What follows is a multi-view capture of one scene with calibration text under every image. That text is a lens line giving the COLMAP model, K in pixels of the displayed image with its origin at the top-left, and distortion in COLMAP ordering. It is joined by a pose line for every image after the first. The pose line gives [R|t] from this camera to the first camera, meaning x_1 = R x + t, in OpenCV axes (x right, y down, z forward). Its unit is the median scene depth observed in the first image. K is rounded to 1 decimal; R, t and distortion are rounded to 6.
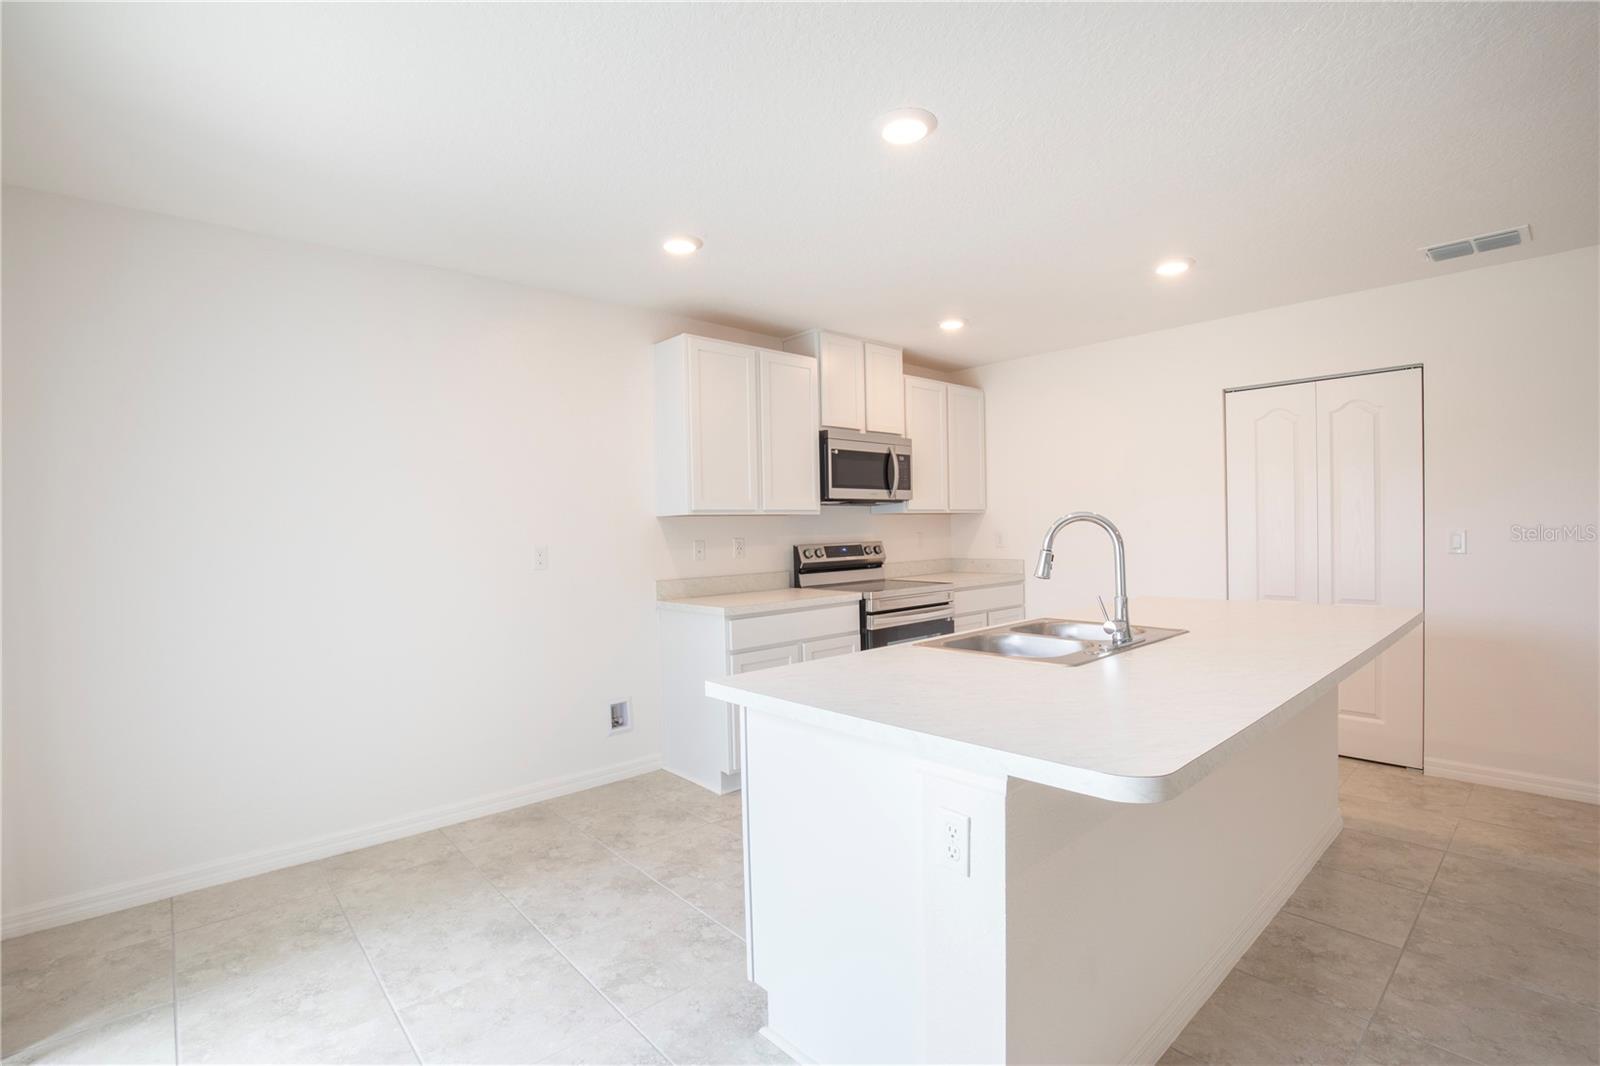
lens RADIAL K [[731.3, 0, 800.0], [0, 731.3, 533.0], [0, 0, 1]] dist [-0.026736, -0.000100]
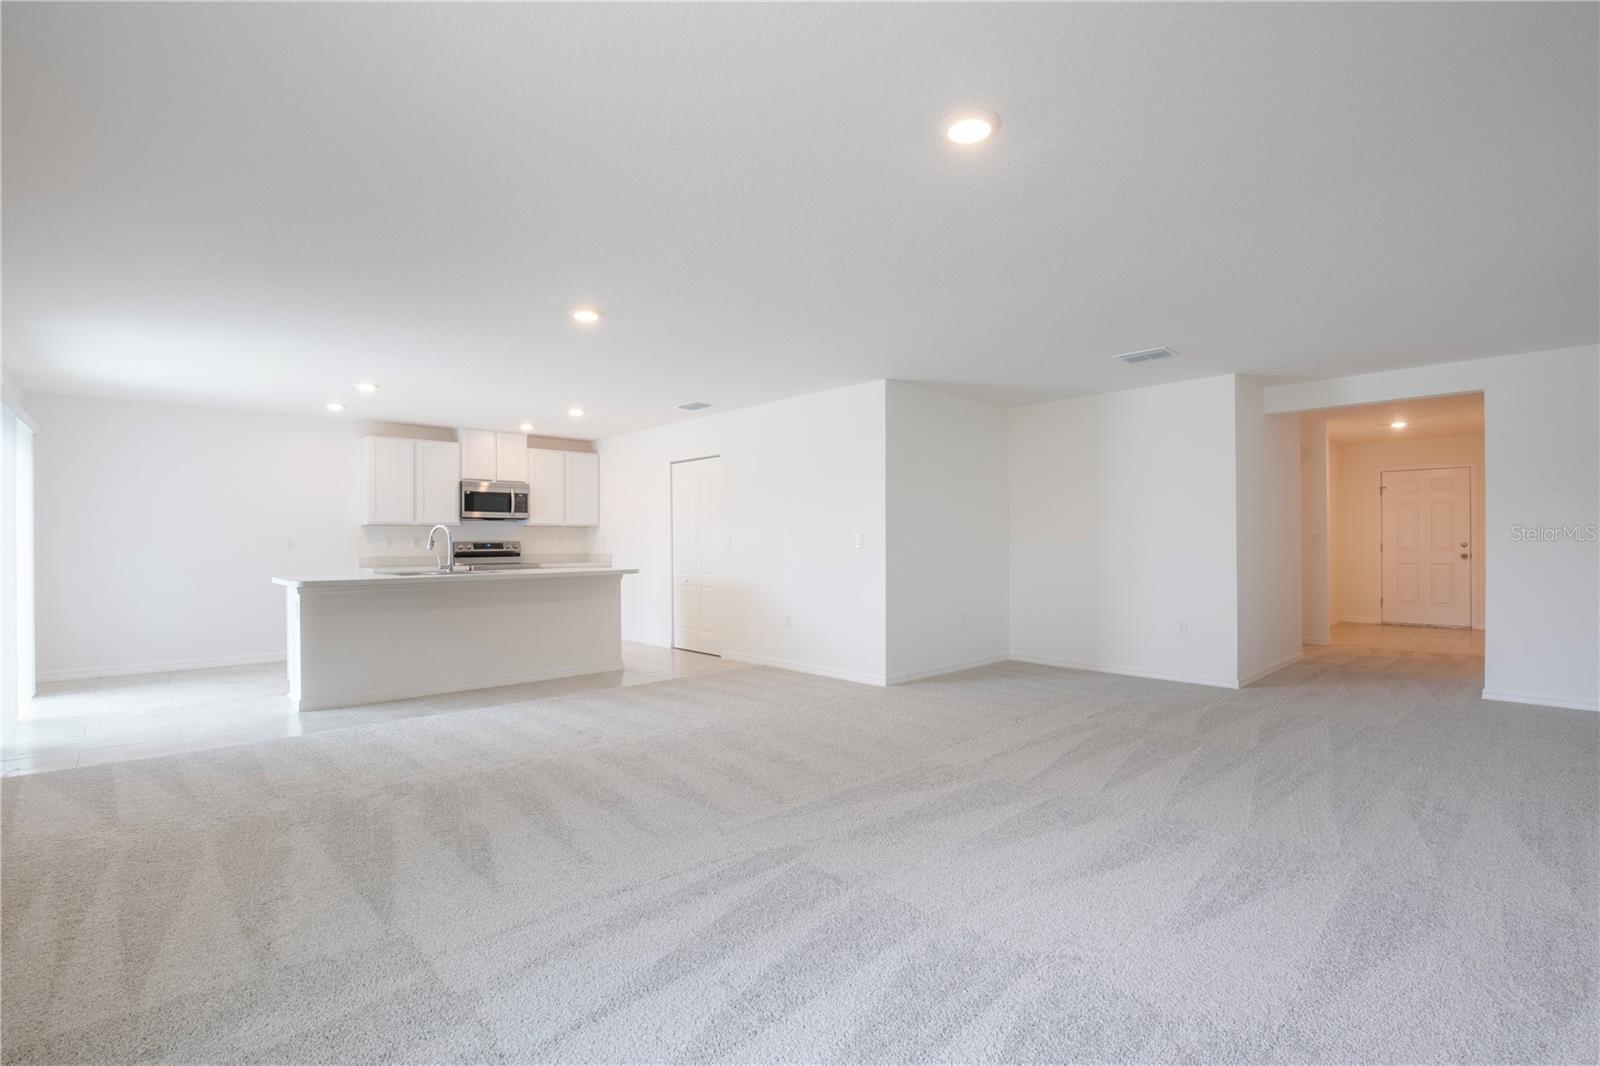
lens RADIAL K [[731.3, 0, 800.0], [0, 731.3, 533.0], [0, 0, 1]] dist [-0.026736, -0.000100]
pose [[0.999932, 0.011658, -0.000887, 0.859764], [-0.011675, 0.999686, -0.022156, 0.023876], [0.000628, 0.022165, 0.999754, -0.834919]]
